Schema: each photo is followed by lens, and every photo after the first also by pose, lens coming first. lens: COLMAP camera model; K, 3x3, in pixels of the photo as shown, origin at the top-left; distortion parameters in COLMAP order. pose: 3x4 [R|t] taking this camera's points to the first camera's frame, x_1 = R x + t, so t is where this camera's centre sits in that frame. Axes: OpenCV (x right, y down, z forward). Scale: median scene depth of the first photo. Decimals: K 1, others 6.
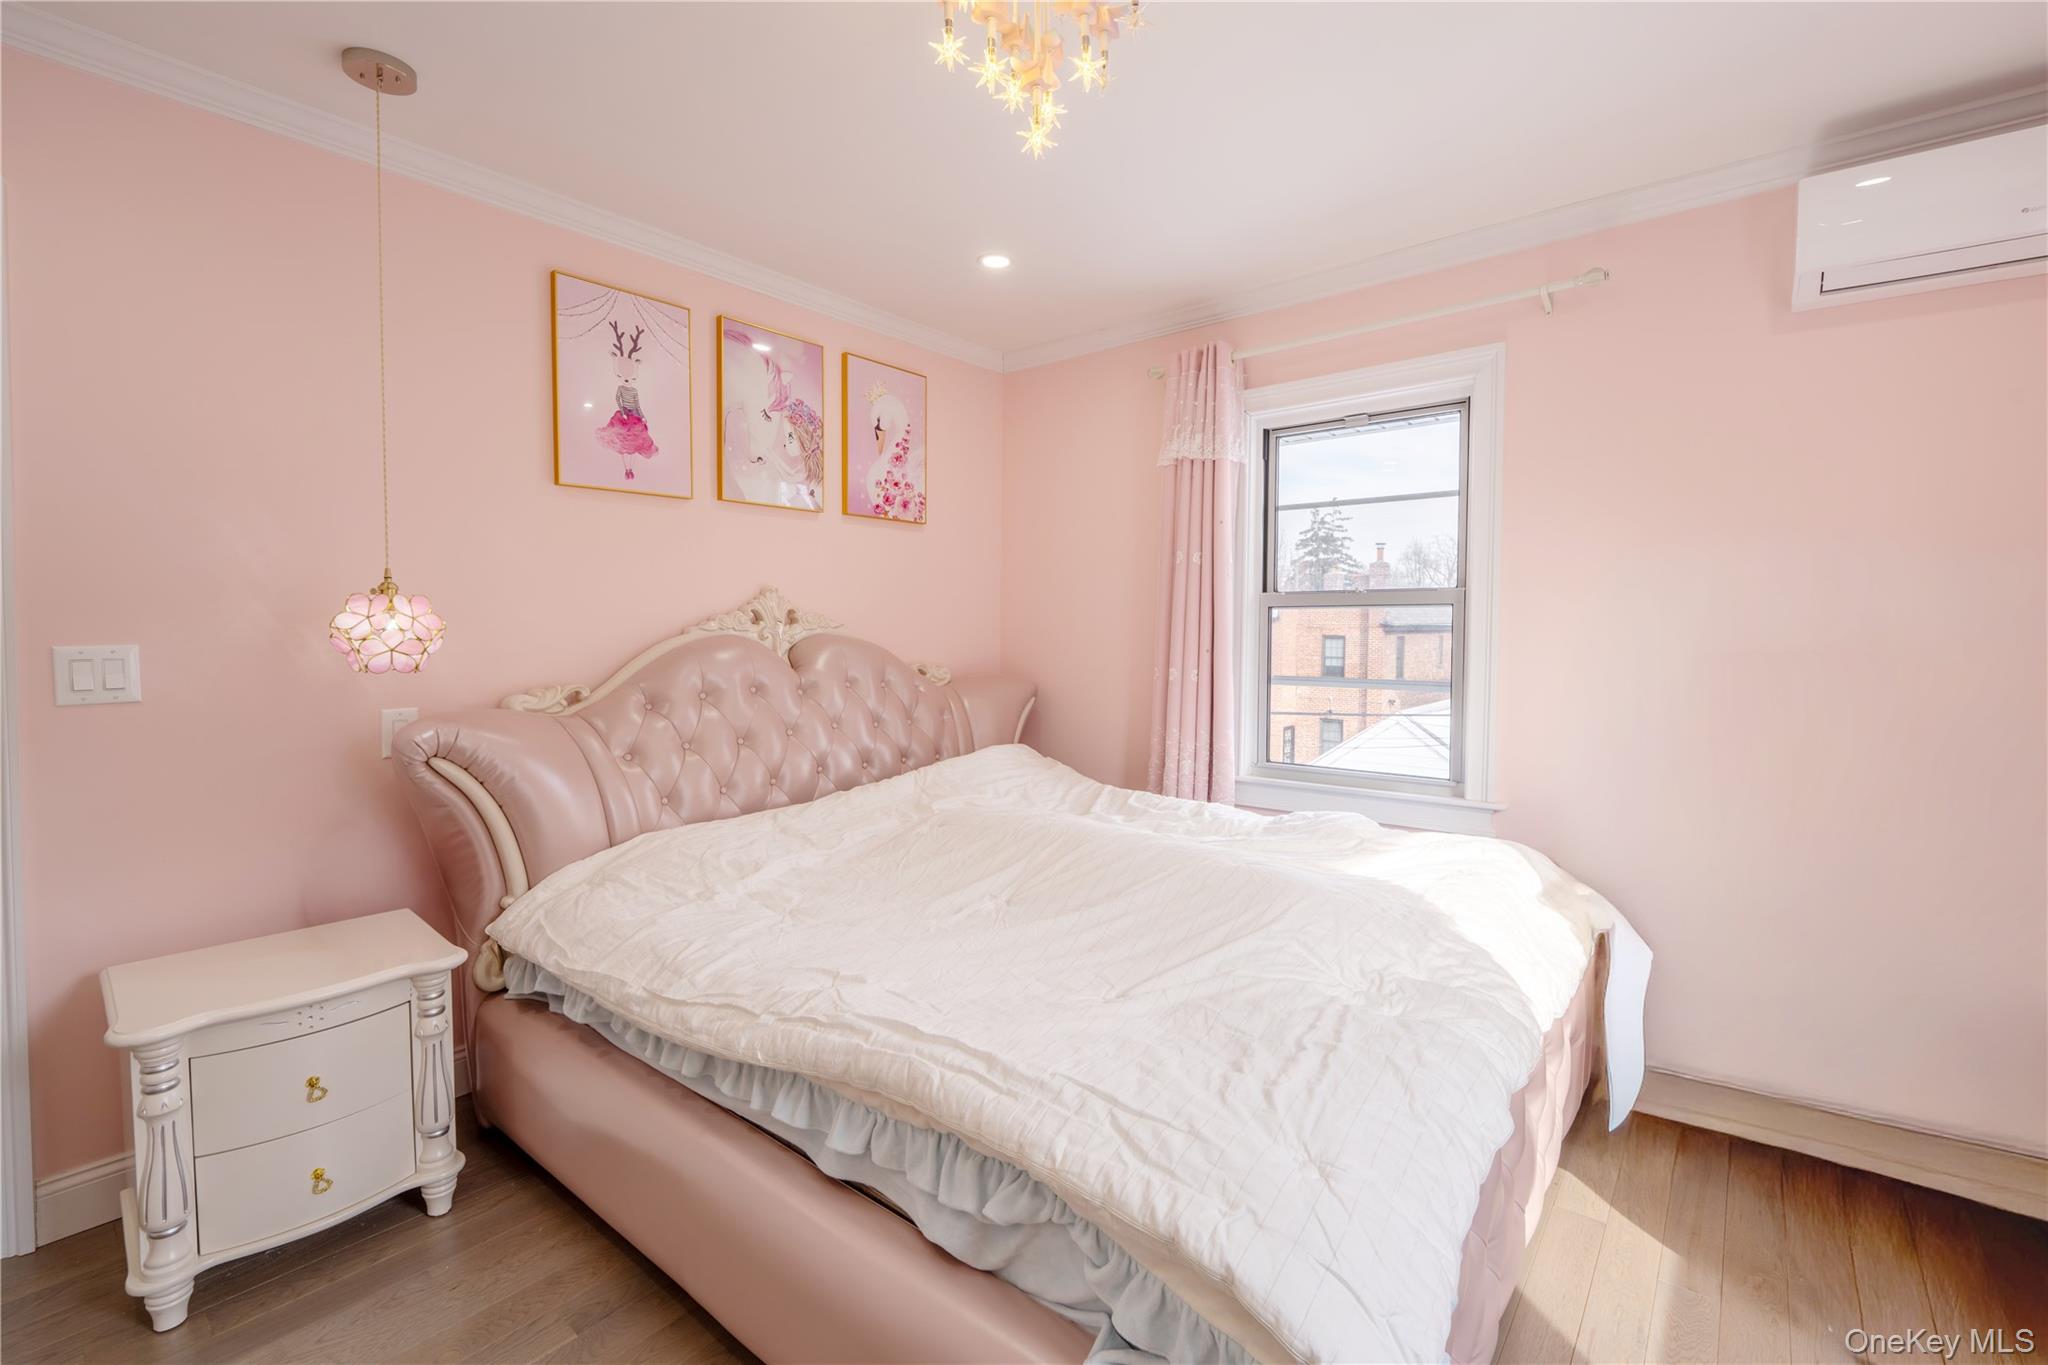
lens RADIAL K [[837.7, 0, 1016.9], [0, 837.7, 663.4], [0, 0, 1]] dist [0.000553, 0.000145]
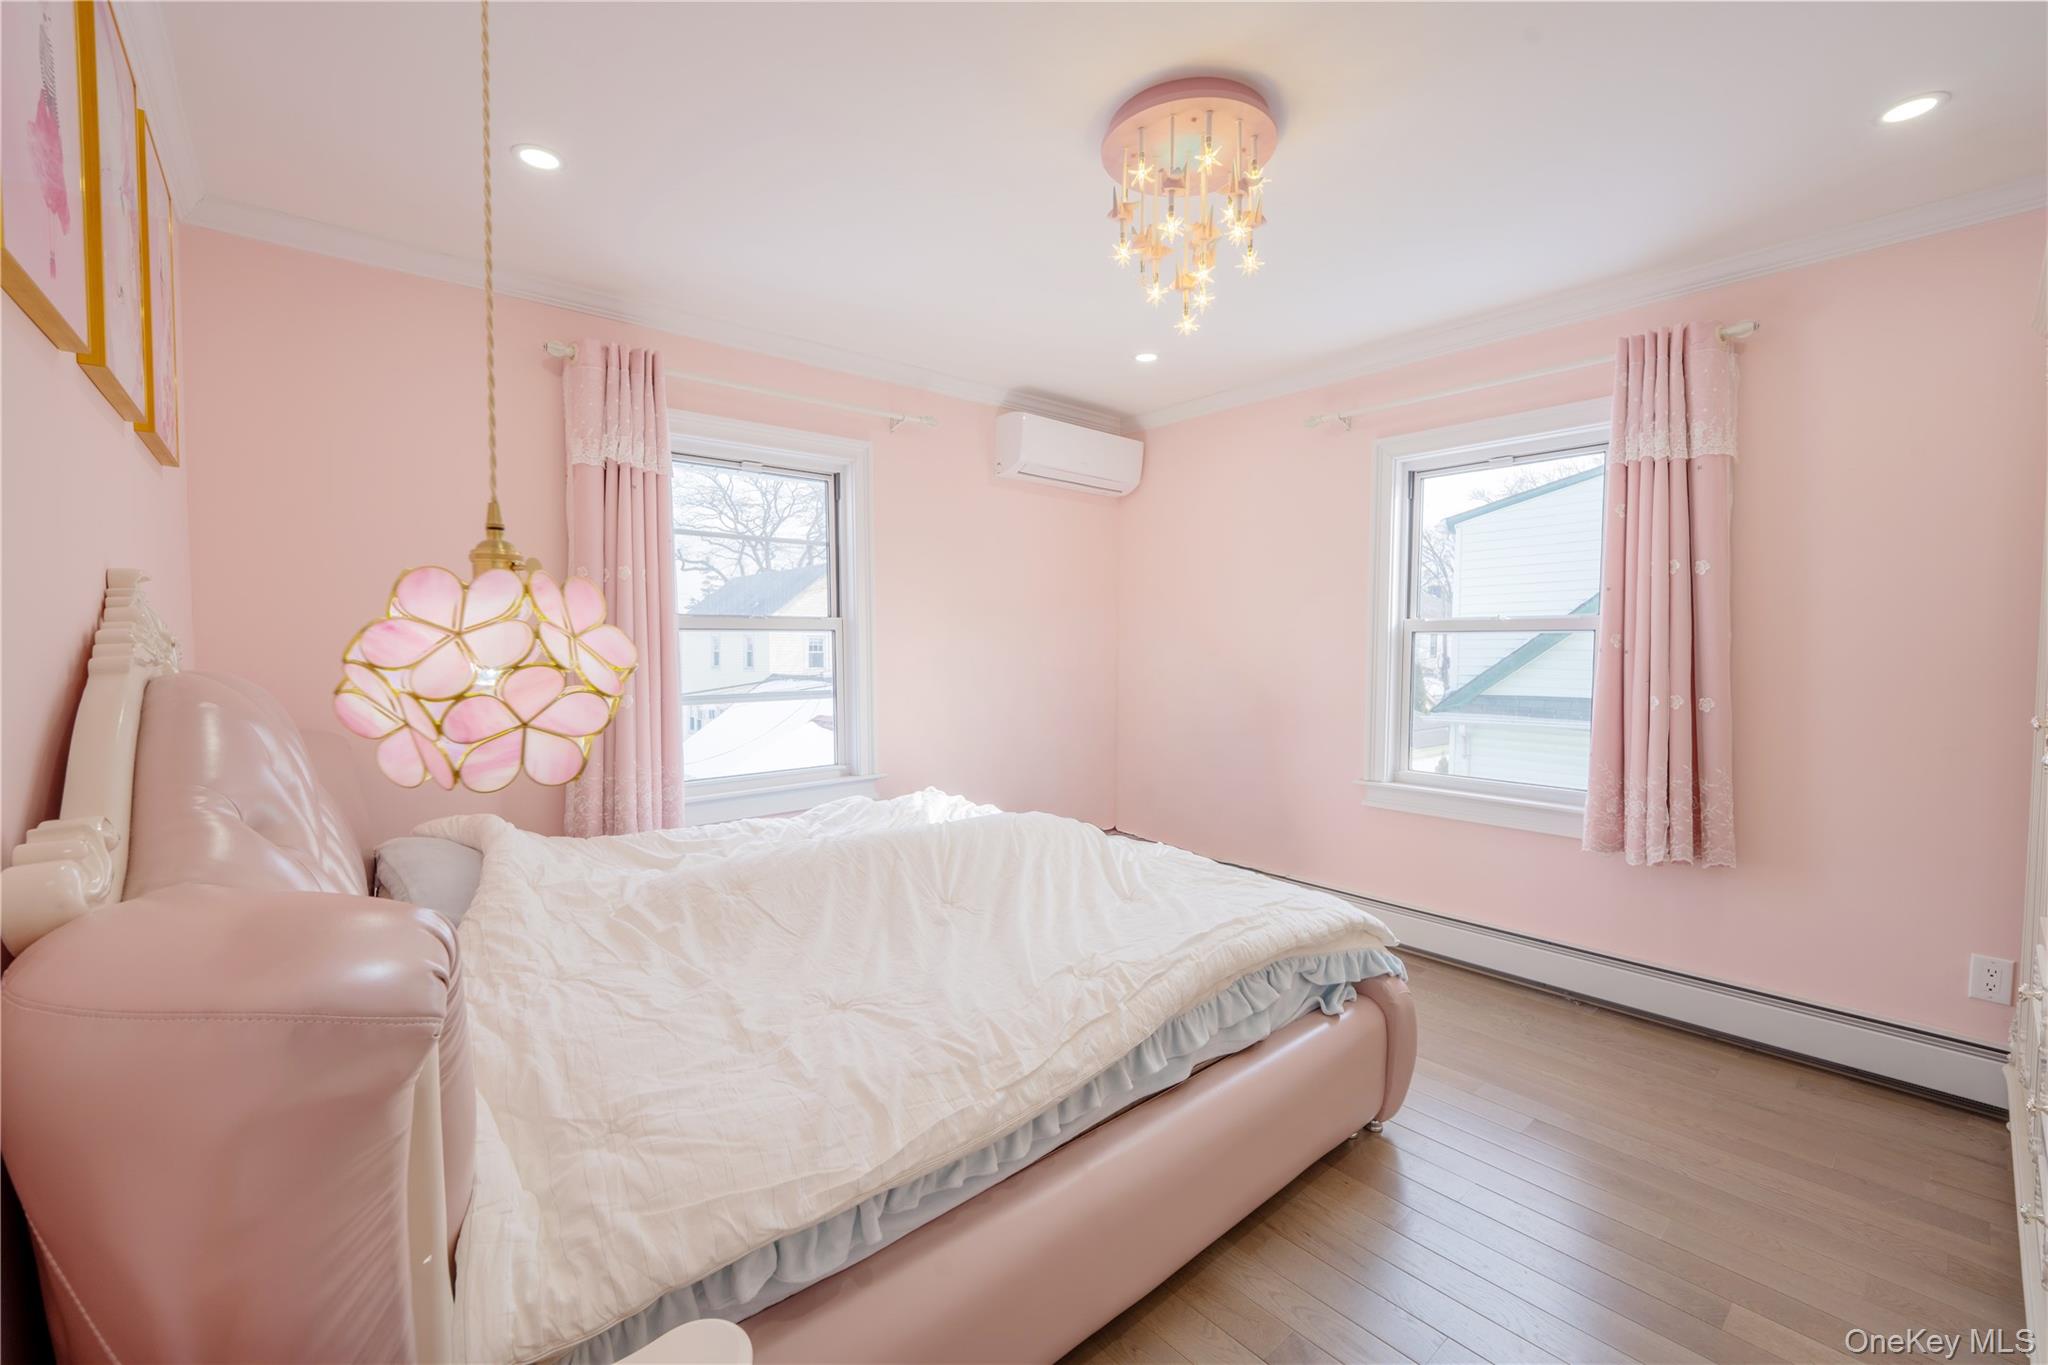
lens RADIAL K [[845.1, 0, 1013.2], [0, 845.1, 692.4], [0, 0, 1]] dist [-0.001003, -0.007093]
pose [[0.195369, -0.055896, 0.979136, -1.257334], [0.044809, 0.997841, 0.048022, -0.042863], [-0.979706, 0.034492, 0.197452, 0.821223]]
